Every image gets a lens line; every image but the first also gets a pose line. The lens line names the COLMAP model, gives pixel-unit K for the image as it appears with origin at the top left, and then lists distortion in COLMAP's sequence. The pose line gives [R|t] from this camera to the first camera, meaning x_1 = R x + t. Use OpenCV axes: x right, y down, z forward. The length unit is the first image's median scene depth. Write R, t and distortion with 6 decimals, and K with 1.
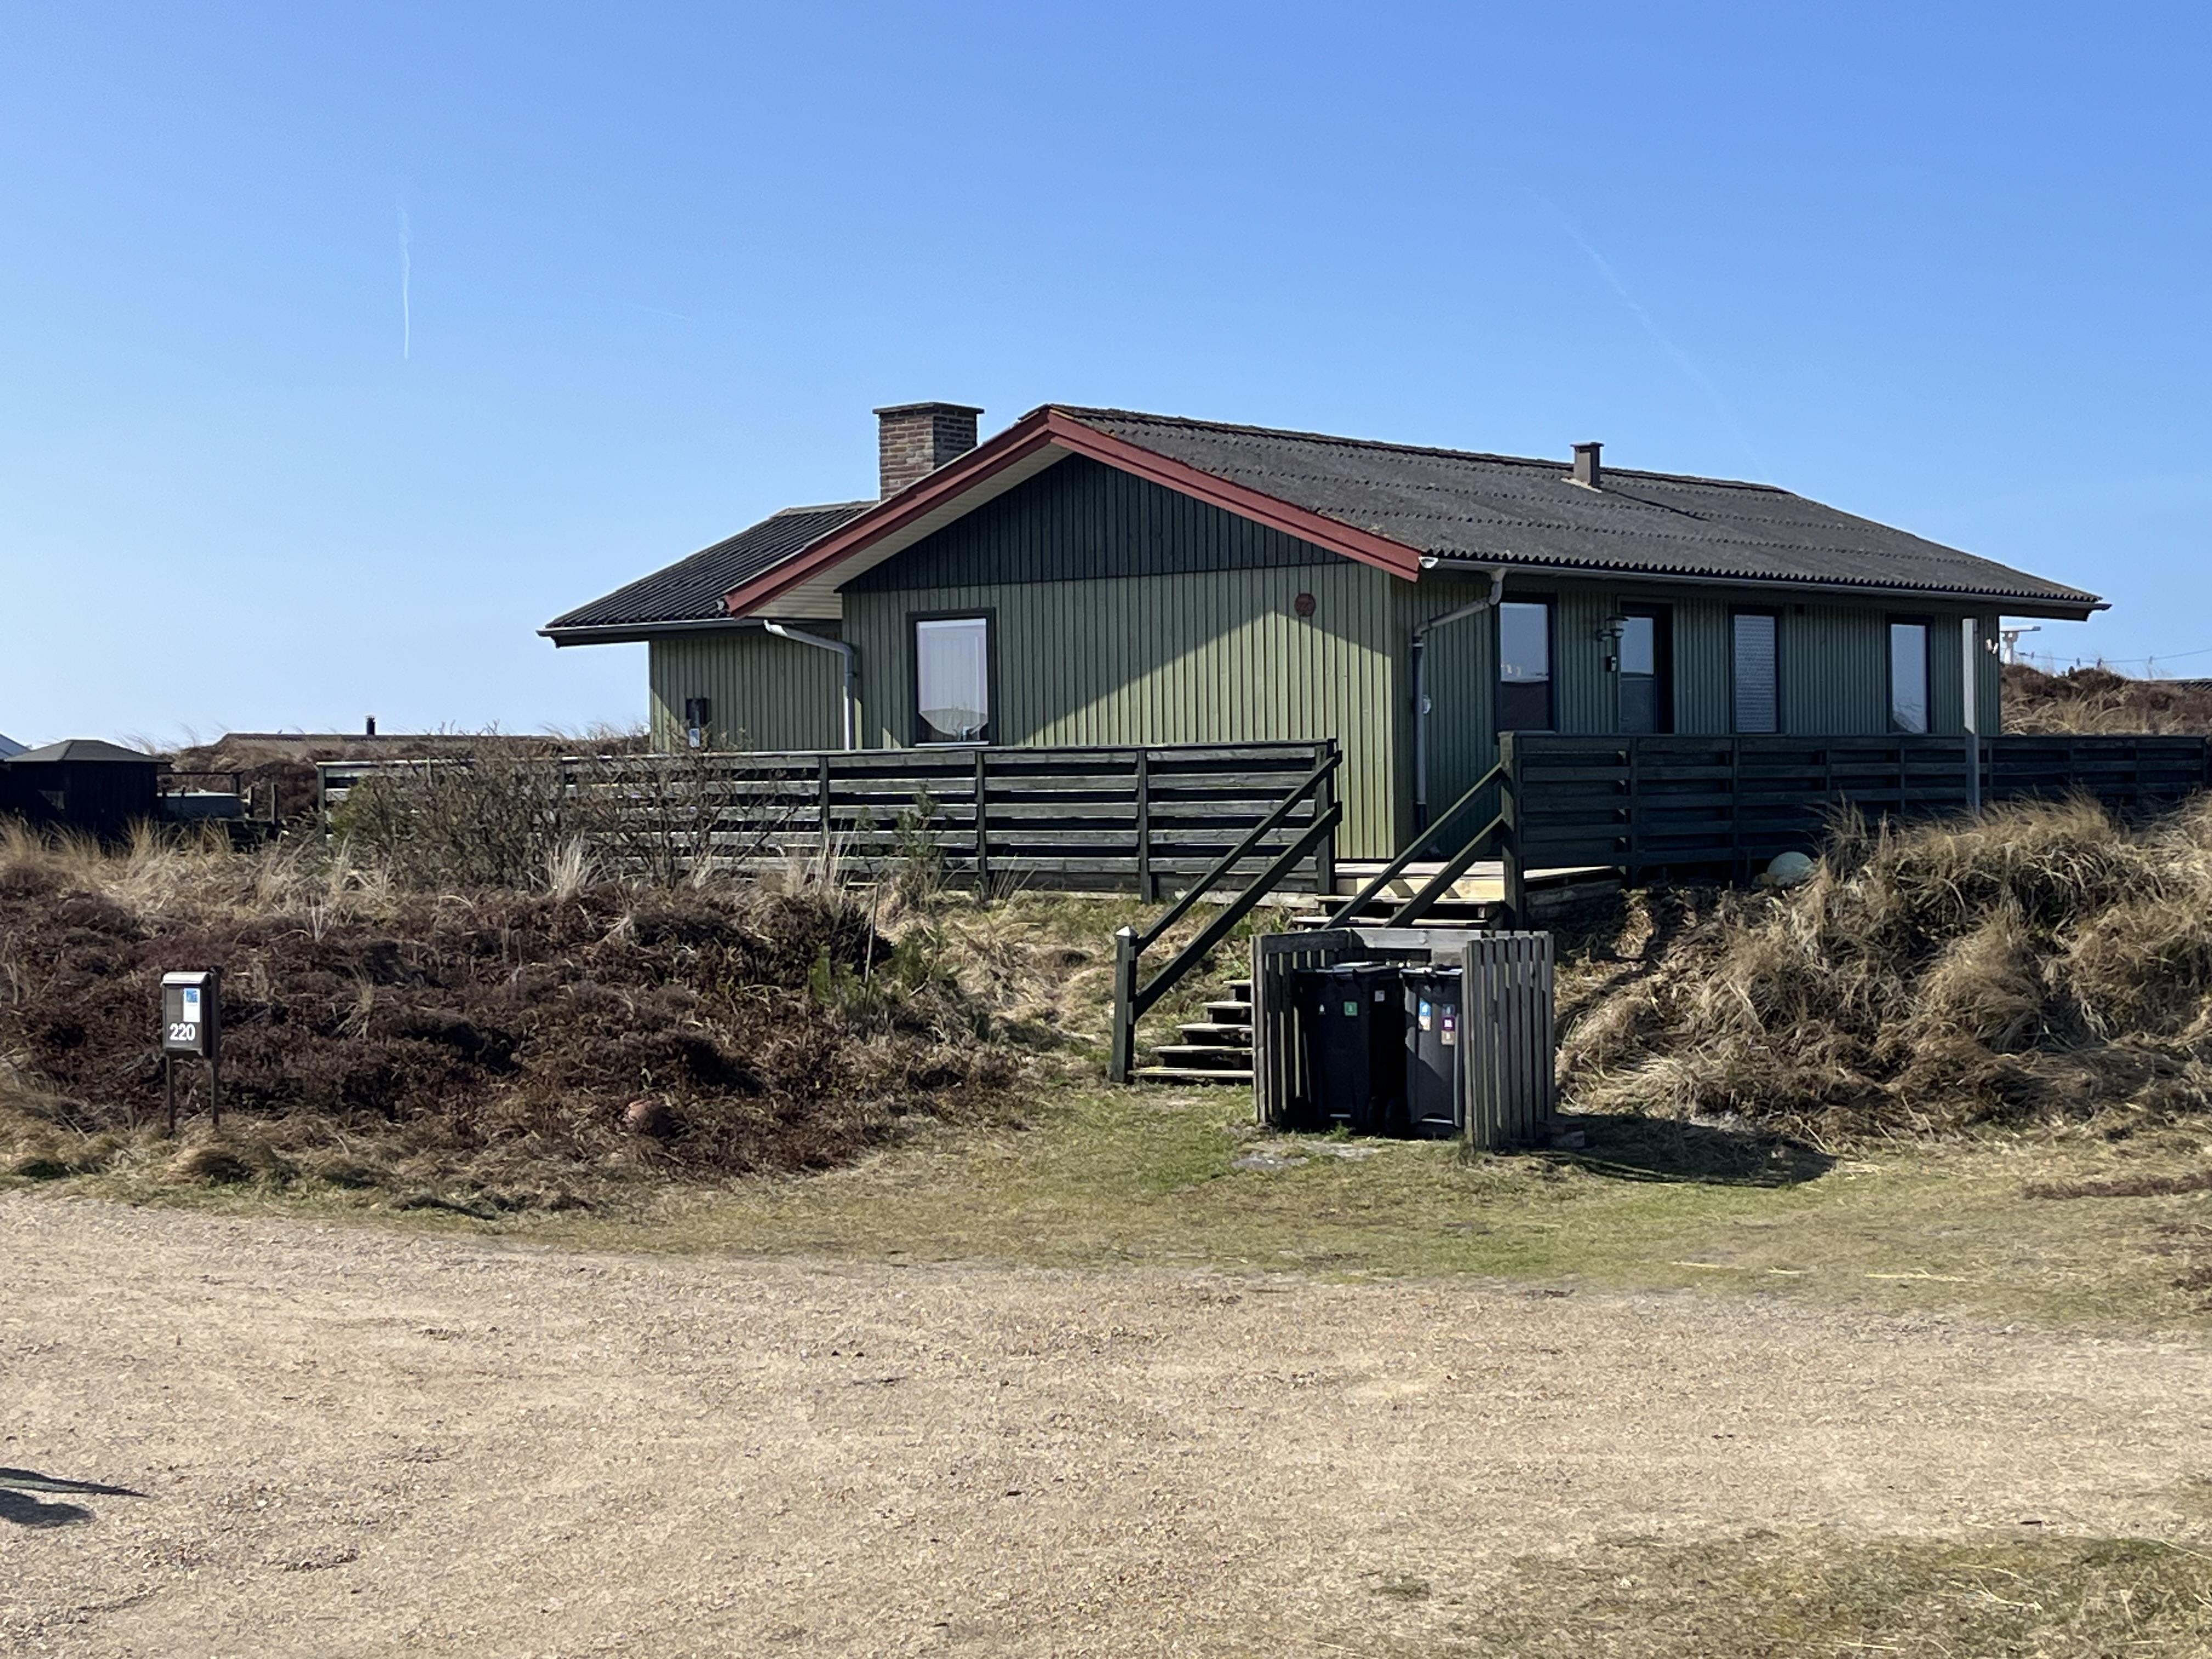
lens RADIAL K [[3558.9, 0, 1106.0], [0, 3558.9, 829.5], [0, 0, 1]] dist [0.168846, -0.036673]
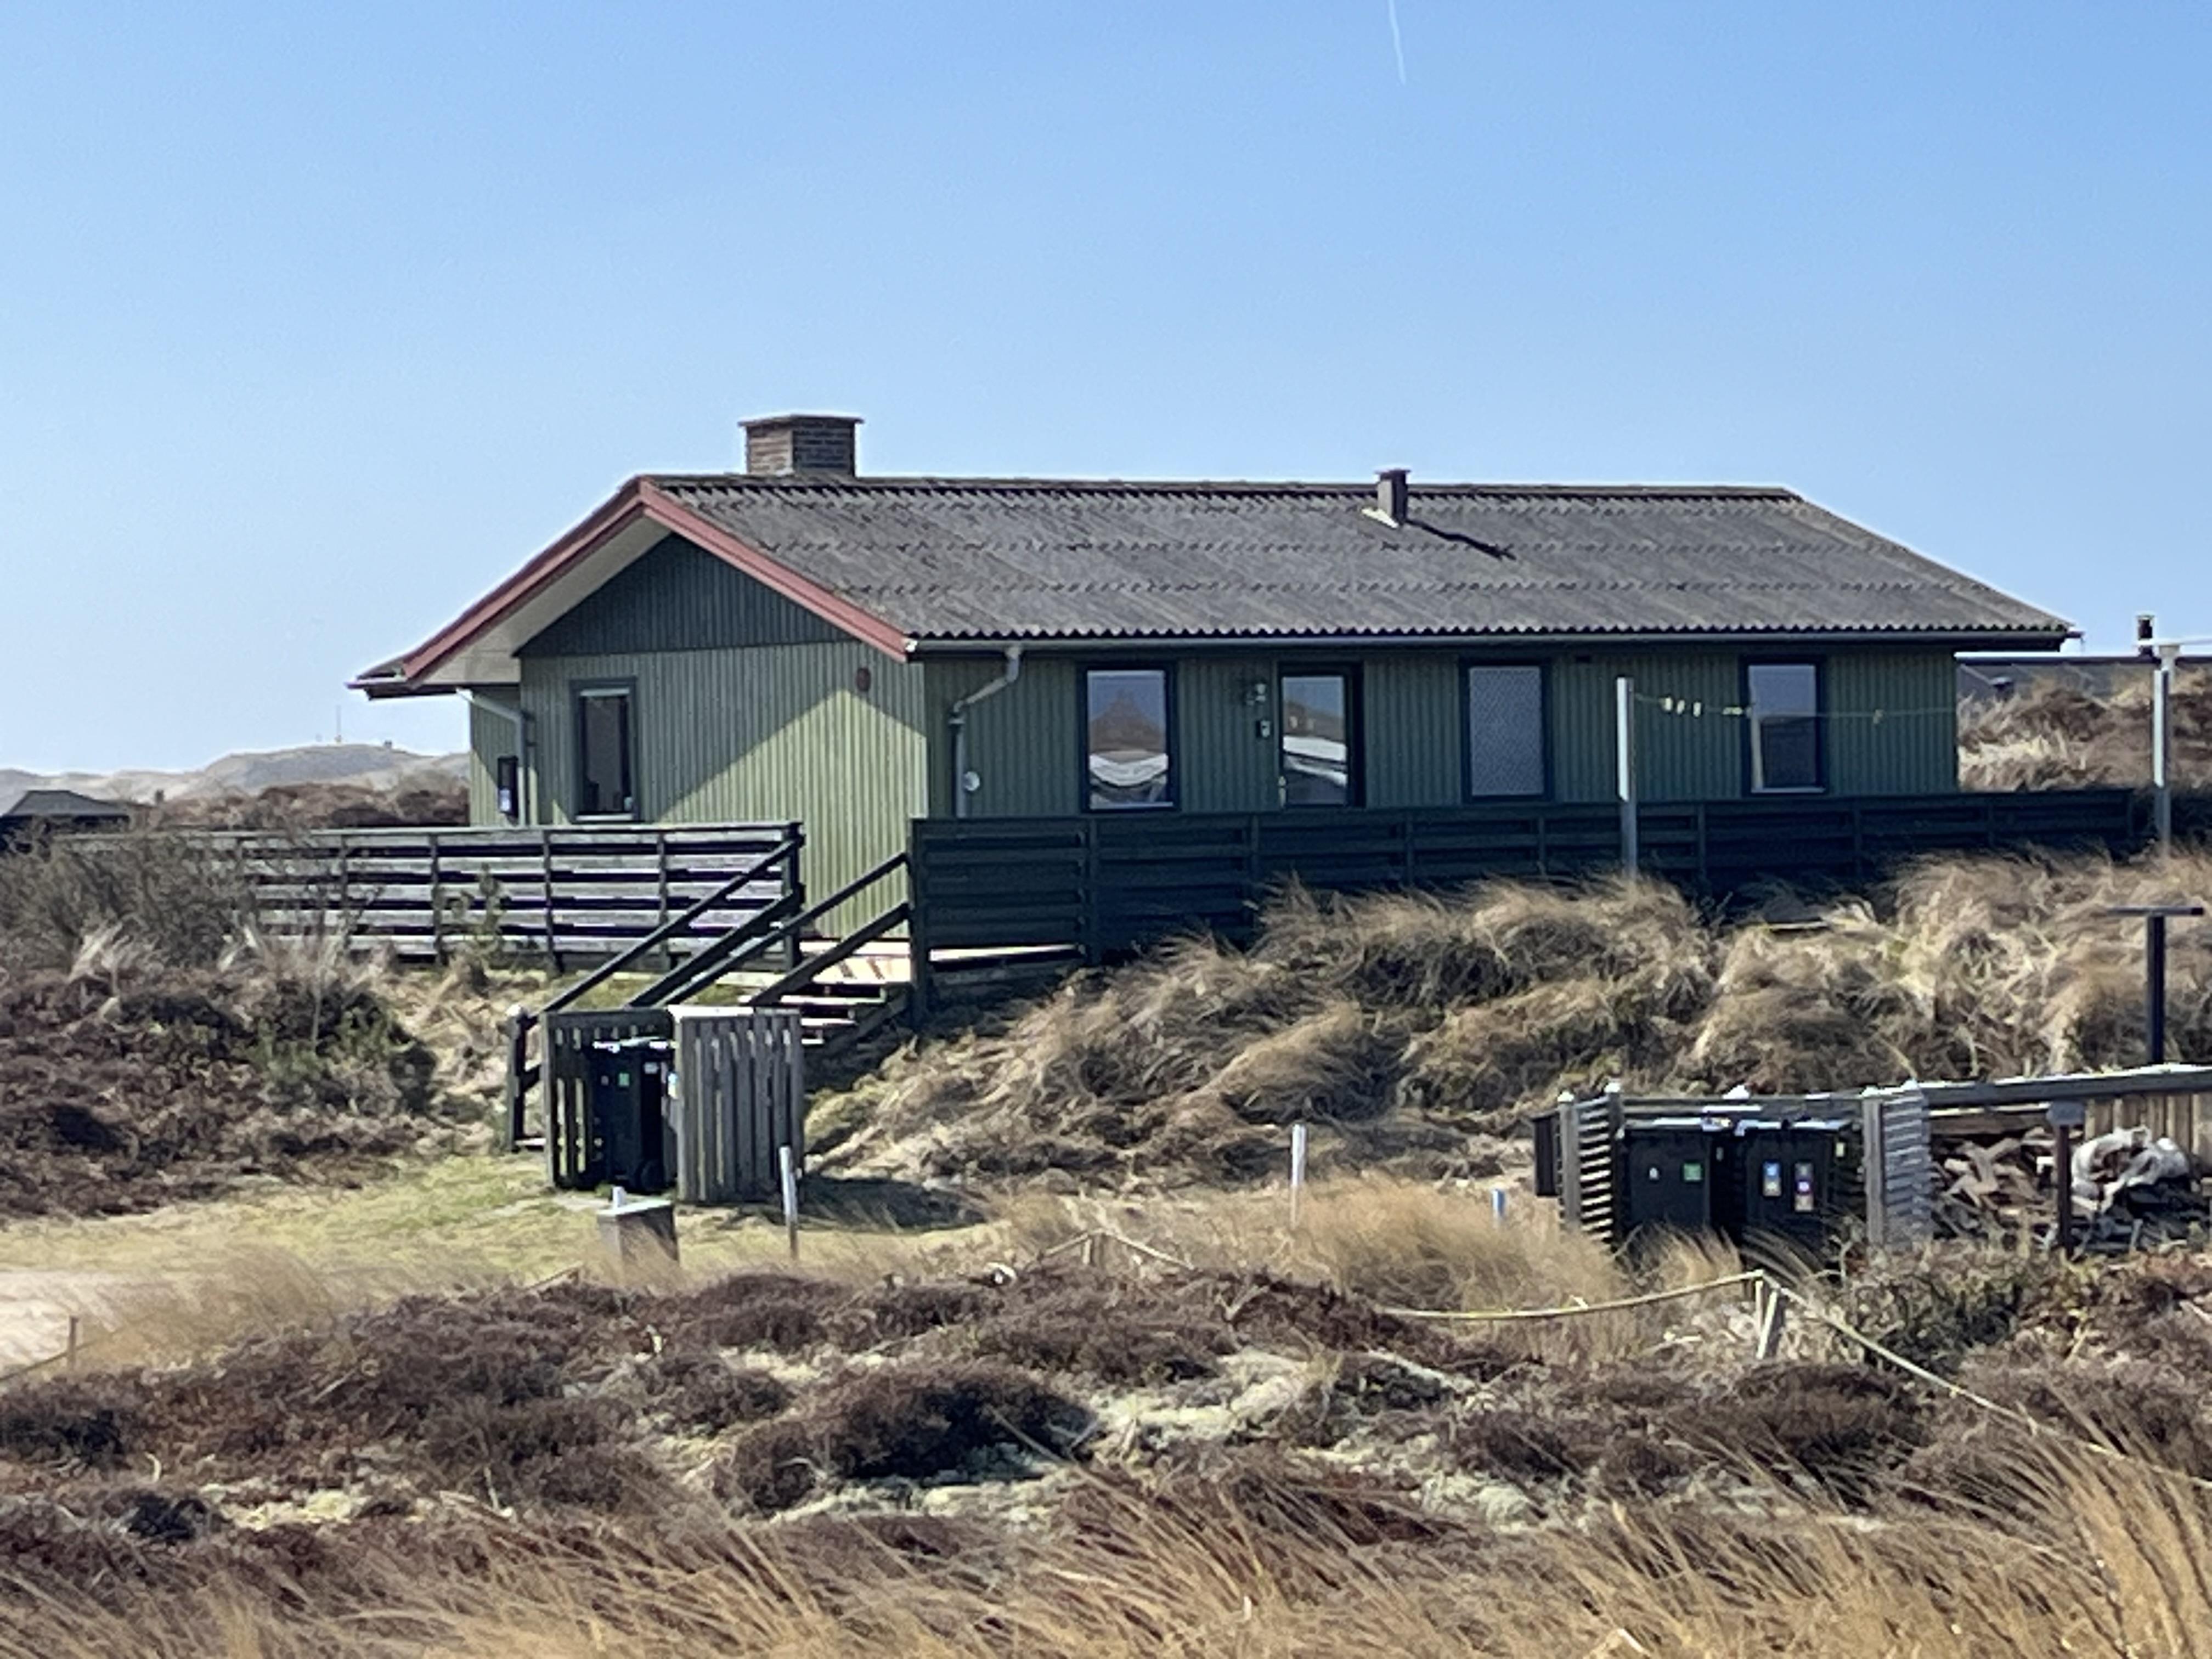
lens RADIAL K [[6930.4, 0, 1106.0], [0, 6930.4, 829.5], [0, 0, 1]] dist [0.363231, -0.329219]
pose [[0.963575, -0.005592, -0.267380, 0.658680], [0.005285, 0.999984, -0.001869, -0.018532], [0.267386, 0.000388, 0.963589, -0.860982]]
